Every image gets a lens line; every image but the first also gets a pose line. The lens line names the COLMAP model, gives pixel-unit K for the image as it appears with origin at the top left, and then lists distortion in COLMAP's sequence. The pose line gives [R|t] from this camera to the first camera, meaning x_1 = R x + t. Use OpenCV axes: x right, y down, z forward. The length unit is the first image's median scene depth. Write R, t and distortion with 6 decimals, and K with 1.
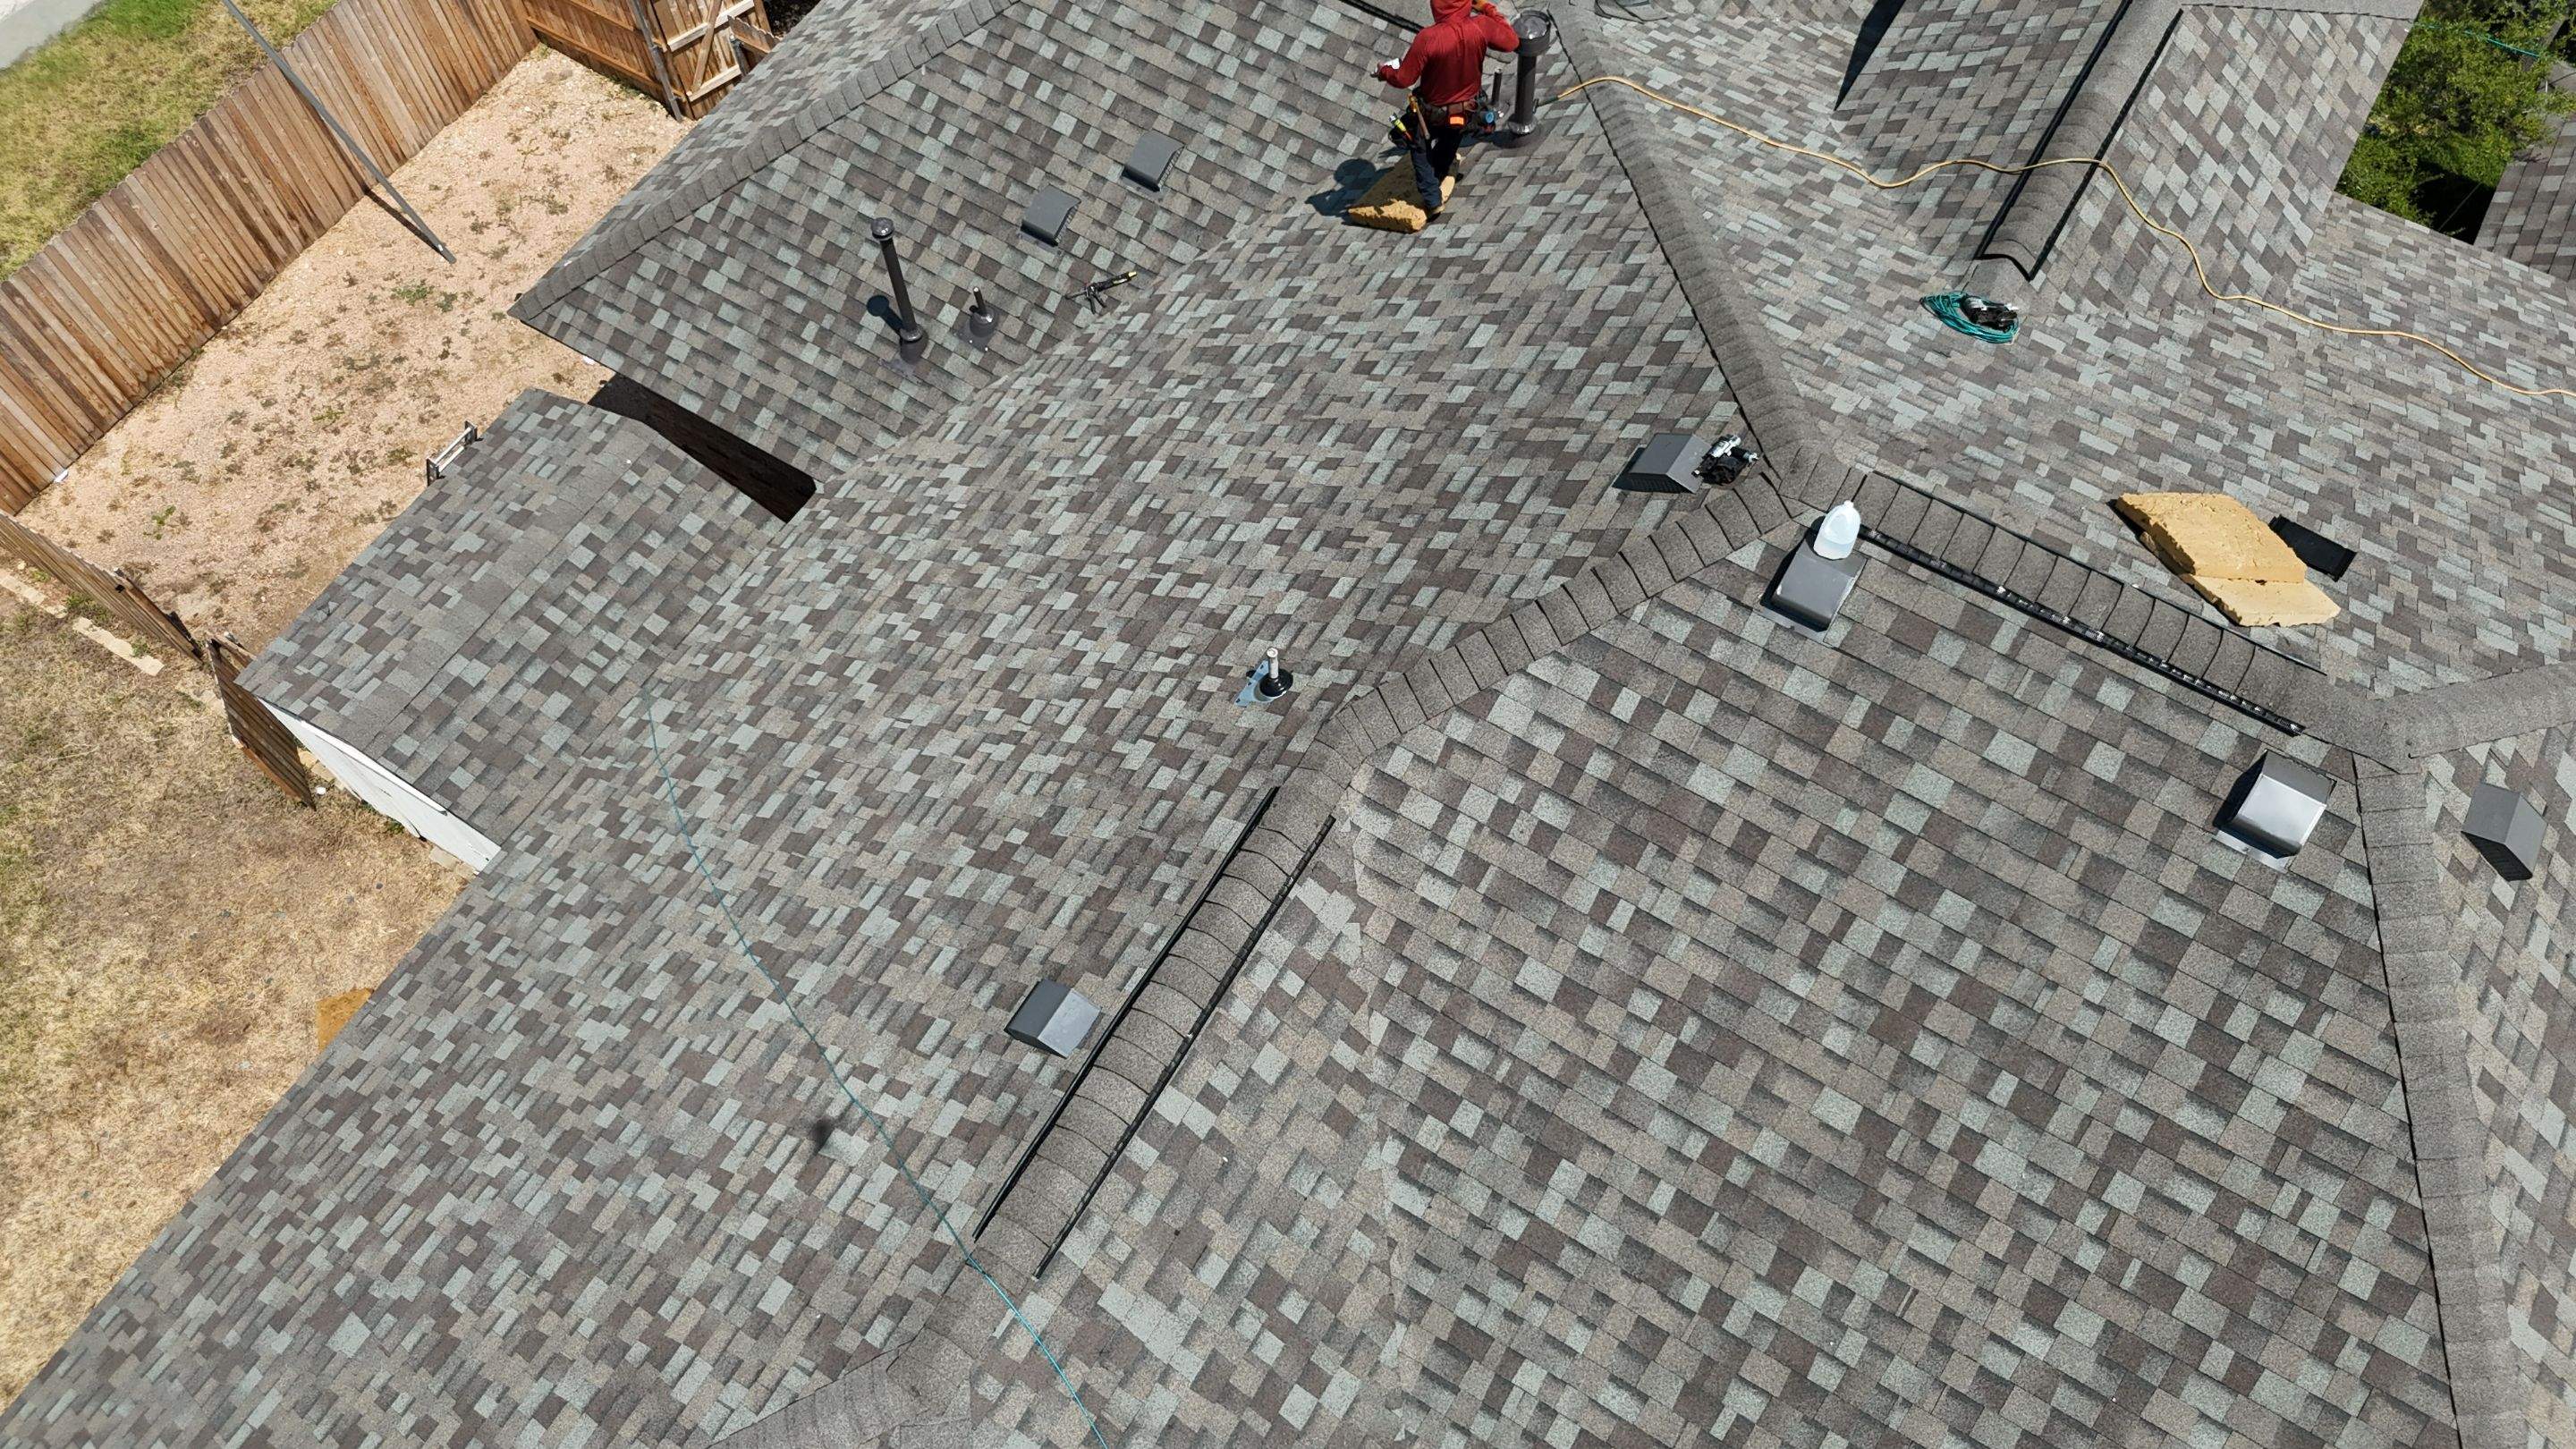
lens RADIAL K [[1915.6, 0, 1295.0], [0, 1915.6, 723.9], [0, 0, 1]] dist [0.079131, -0.076409]
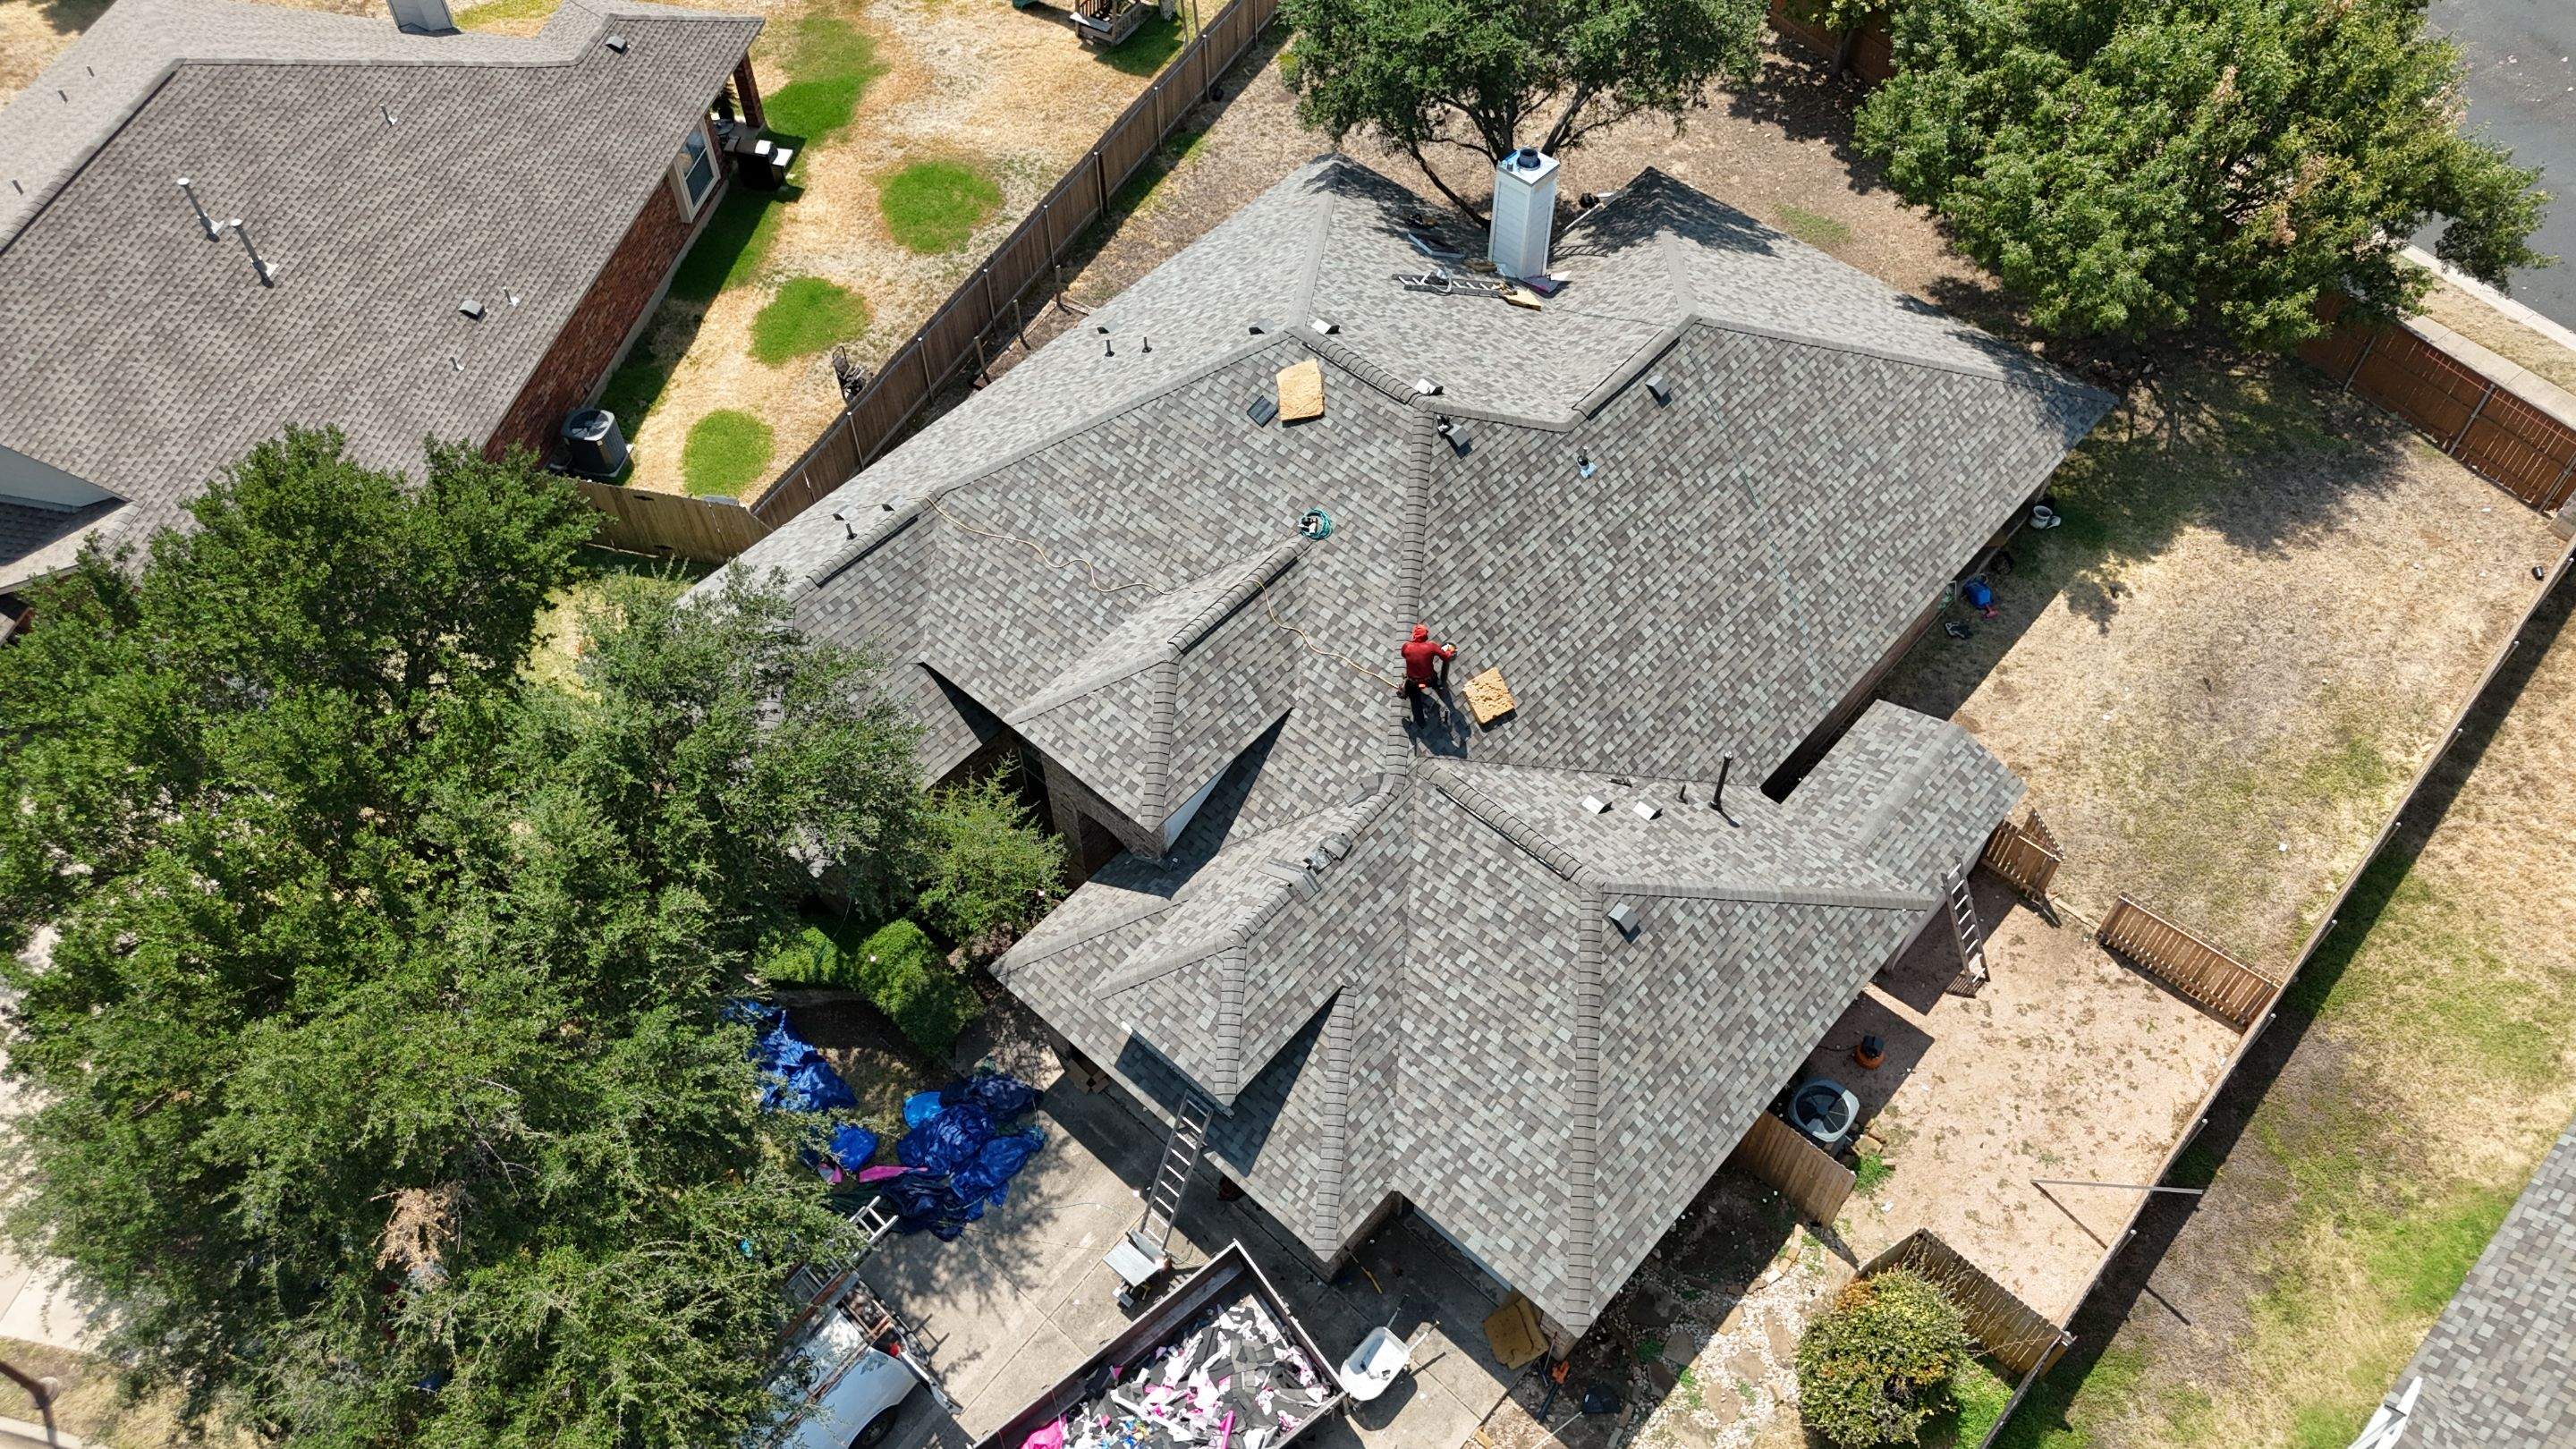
lens RADIAL K [[1904.4, 0, 1306.4], [0, 1904.4, 724.3], [0, 0, 1]] dist [0.107820, -0.122337]
pose [[-0.982850, -0.142180, 0.117433, 0.005371], [0.165817, -0.402764, 0.900159, -3.157519], [-0.080687, 0.904194, 0.419433, 0.139918]]
